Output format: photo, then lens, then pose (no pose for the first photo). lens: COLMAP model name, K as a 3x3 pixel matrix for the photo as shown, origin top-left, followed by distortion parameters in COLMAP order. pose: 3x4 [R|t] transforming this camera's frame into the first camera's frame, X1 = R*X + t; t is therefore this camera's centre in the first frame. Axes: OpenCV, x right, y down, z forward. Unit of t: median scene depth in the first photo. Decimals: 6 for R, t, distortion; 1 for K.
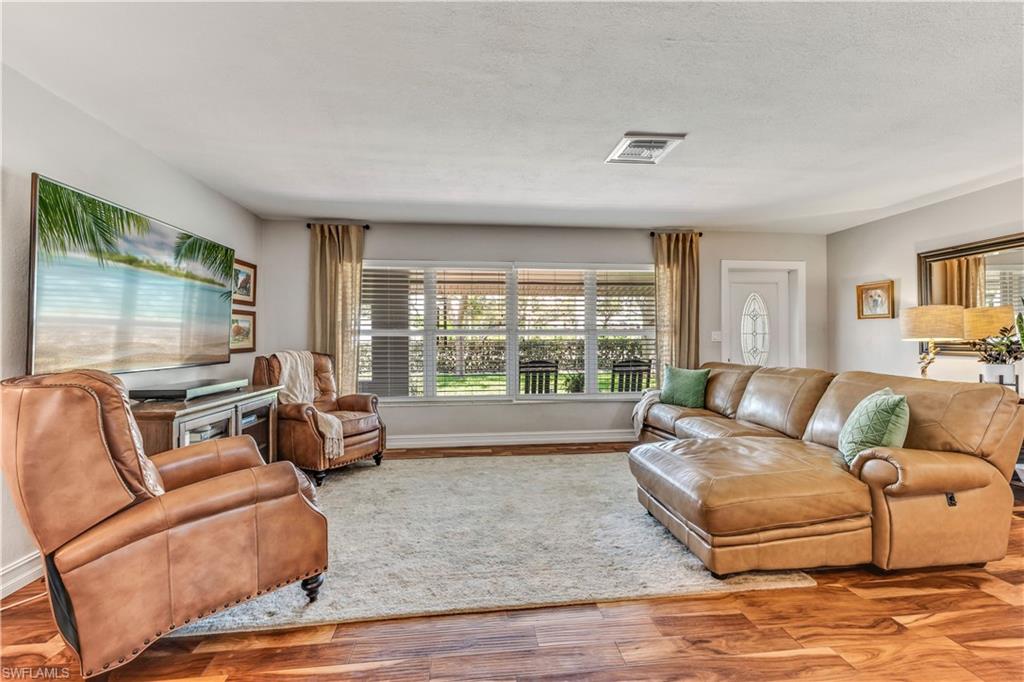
lens RADIAL K [[432.1, 0, 511.4], [0, 432.1, 336.1], [0, 0, 1]] dist [-0.002954, 0.000374]
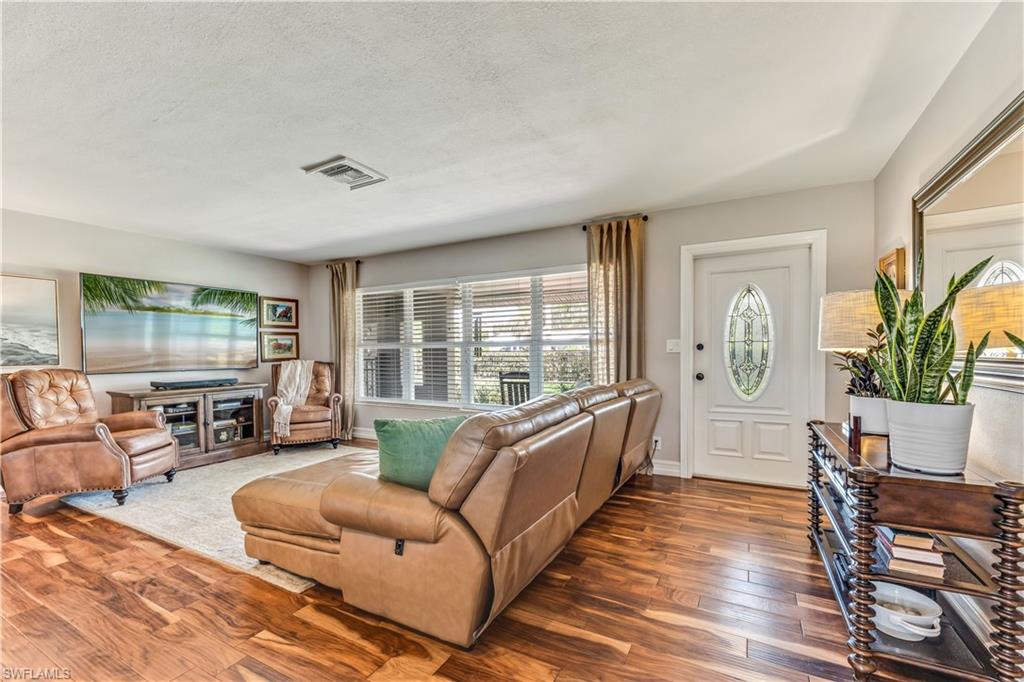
lens RADIAL K [[432.1, 0, 487.4], [0, 432.1, 359.1], [0, 0, 1]] dist [-0.002954, 0.000374]
pose [[0.816719, 0.007105, -0.576992, 0.967464], [0.012208, 0.999488, 0.029588, -0.003907], [0.576907, -0.031209, 0.816213, 0.252929]]
